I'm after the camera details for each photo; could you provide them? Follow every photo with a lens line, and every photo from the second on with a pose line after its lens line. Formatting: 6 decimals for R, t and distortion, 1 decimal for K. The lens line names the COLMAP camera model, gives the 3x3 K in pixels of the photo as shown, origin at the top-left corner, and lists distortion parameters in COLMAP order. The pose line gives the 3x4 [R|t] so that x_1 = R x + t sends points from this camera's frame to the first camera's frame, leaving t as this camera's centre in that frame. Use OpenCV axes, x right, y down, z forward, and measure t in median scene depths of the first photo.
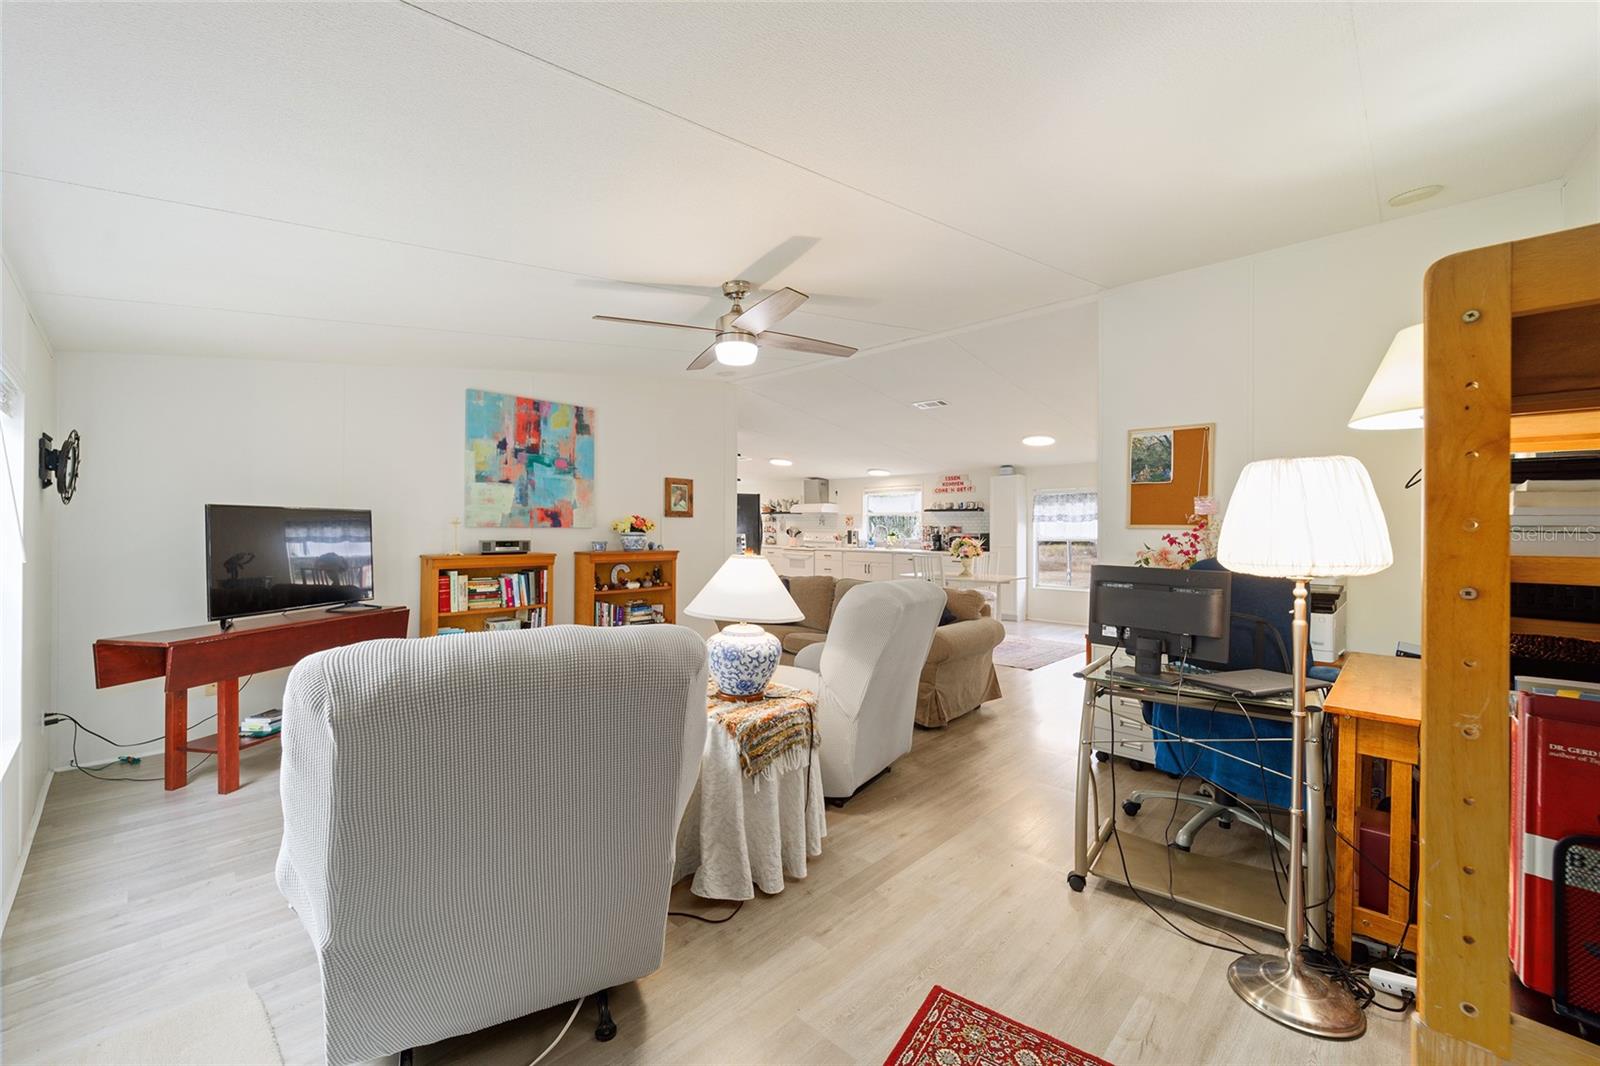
lens RADIAL K [[638.5, 0, 800.0], [0, 638.5, 533.0], [0, 0, 1]] dist [0.000659, 0.000163]
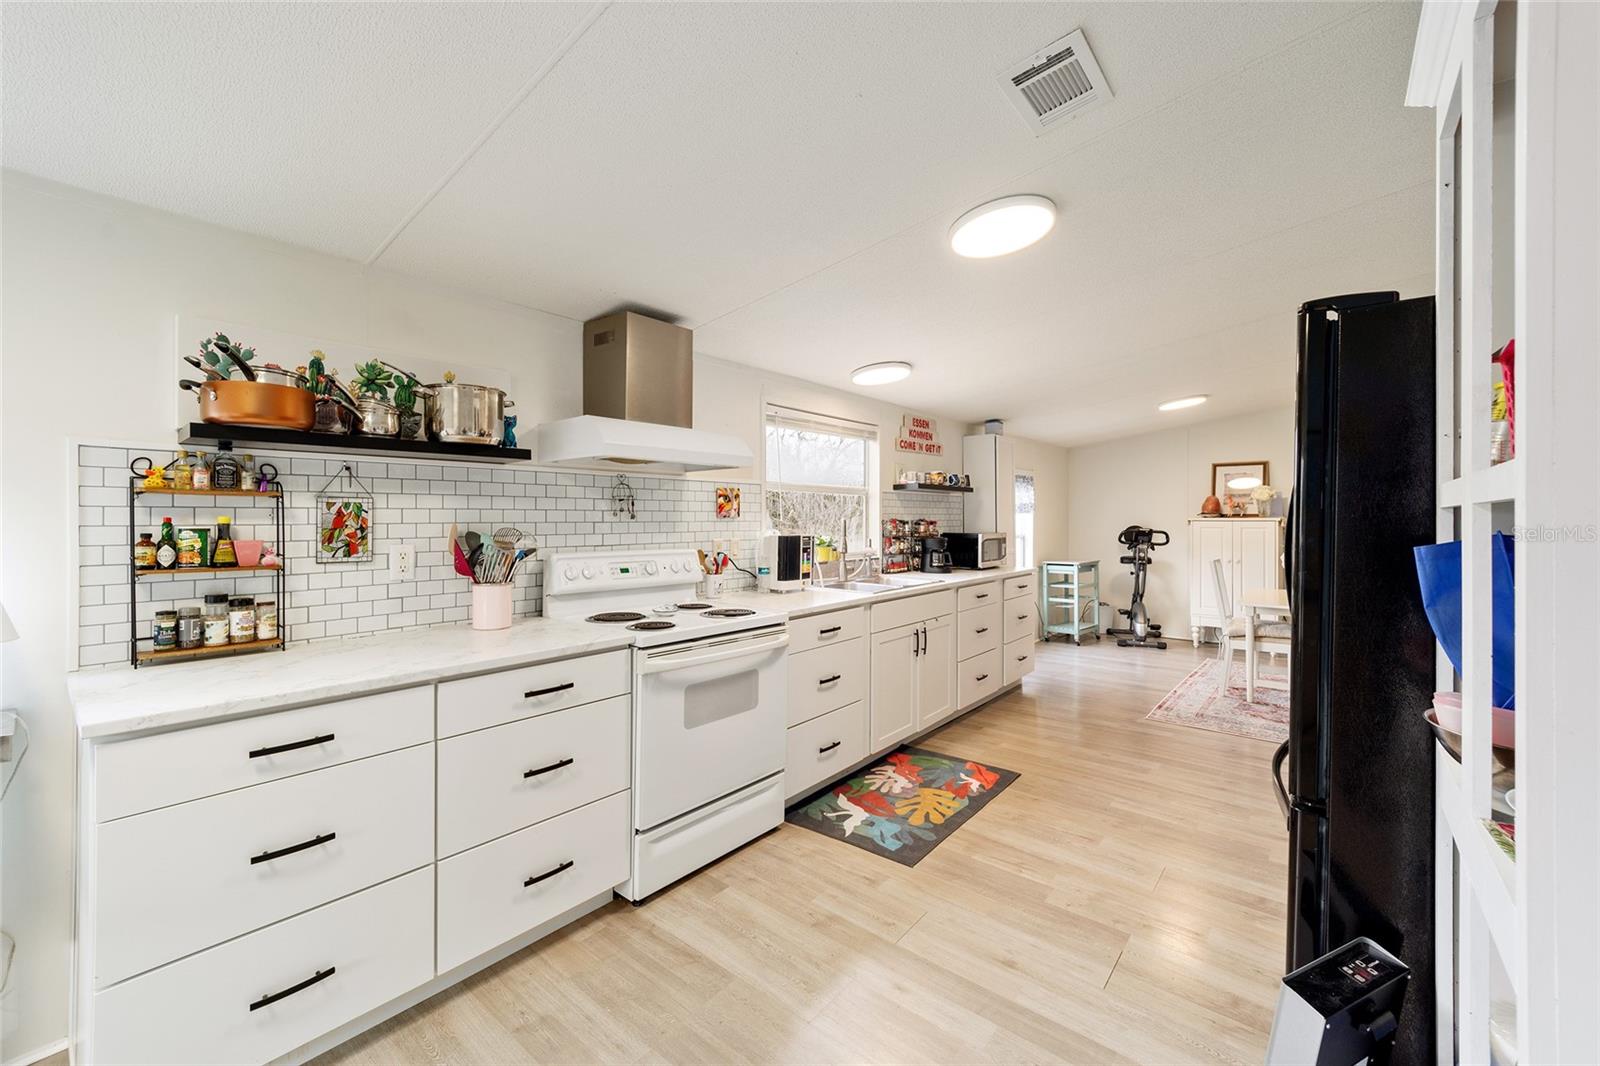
lens RADIAL K [[638.5, 0, 800.0], [0, 638.5, 533.0], [0, 0, 1]] dist [0.000659, 0.000163]
pose [[-0.062099, -0.024130, 0.997778, -0.477616], [0.010490, 0.999637, 0.024827, -0.027345], [-0.998015, 0.012009, -0.061824, 2.152192]]
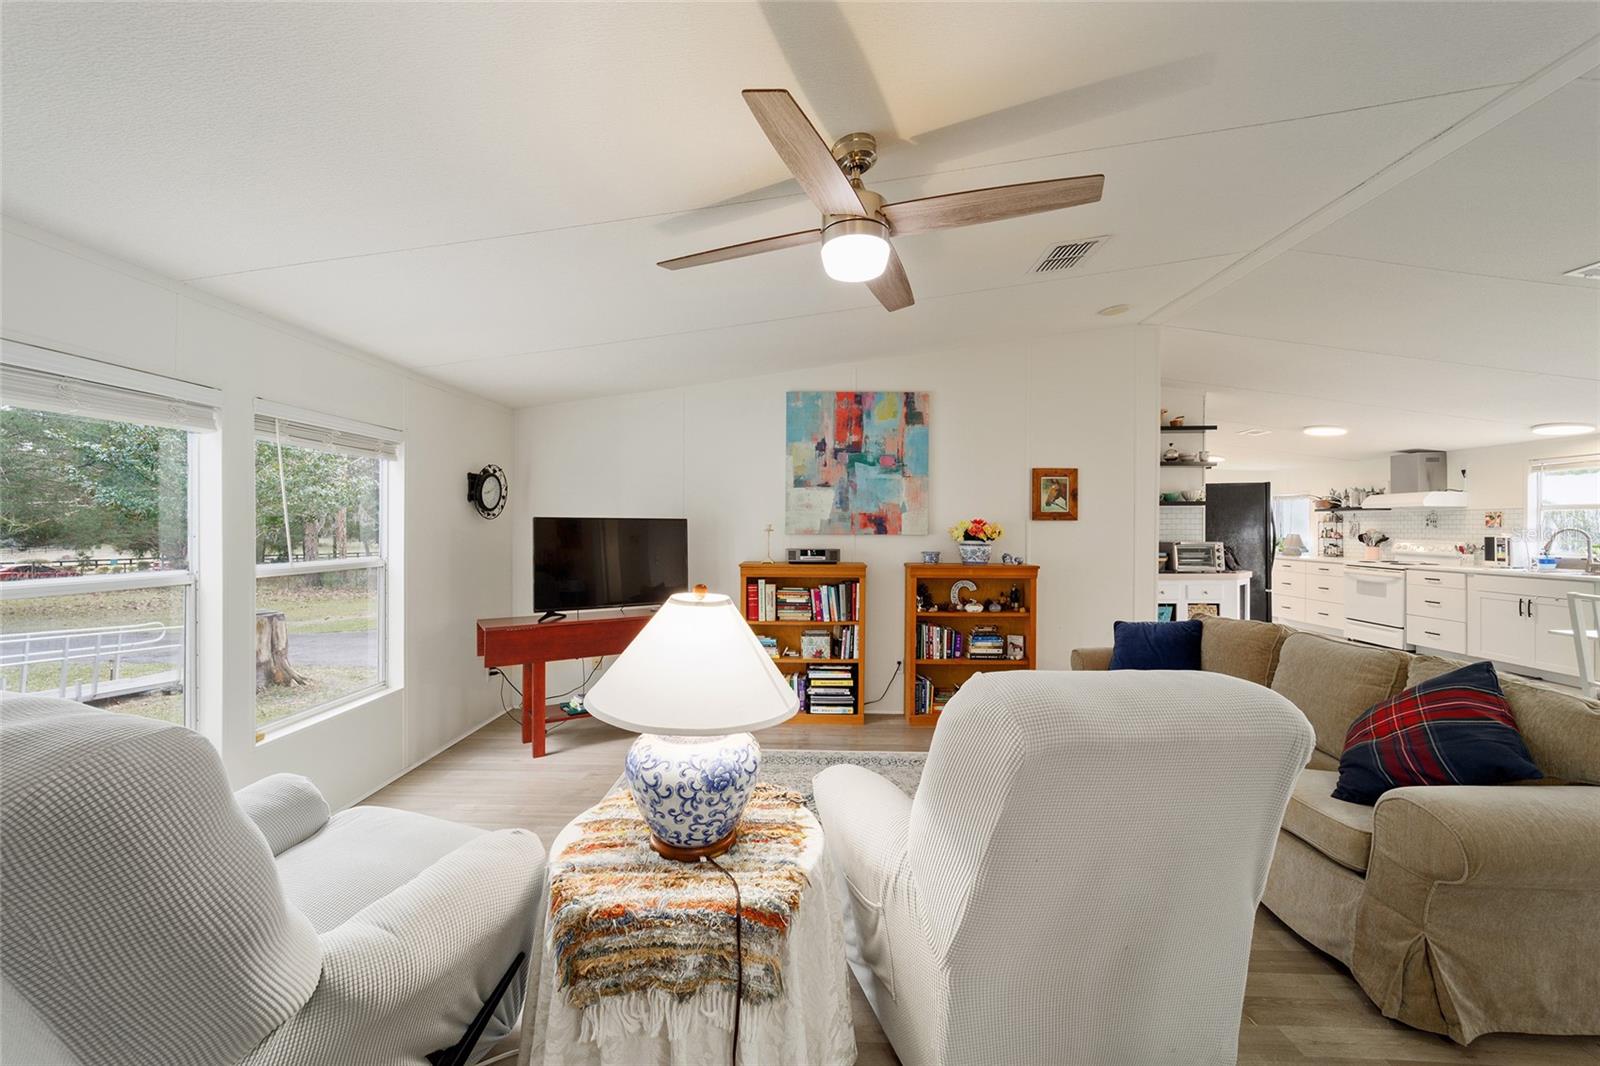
lens RADIAL K [[638.5, 0, 800.0], [0, 638.5, 533.0], [0, 0, 1]] dist [0.000659, 0.000163]
pose [[0.665407, 0.003759, -0.746472, 0.199057], [-0.004722, 0.999989, 0.000827, -0.011101], [0.746466, 0.002974, 0.665417, 0.339206]]
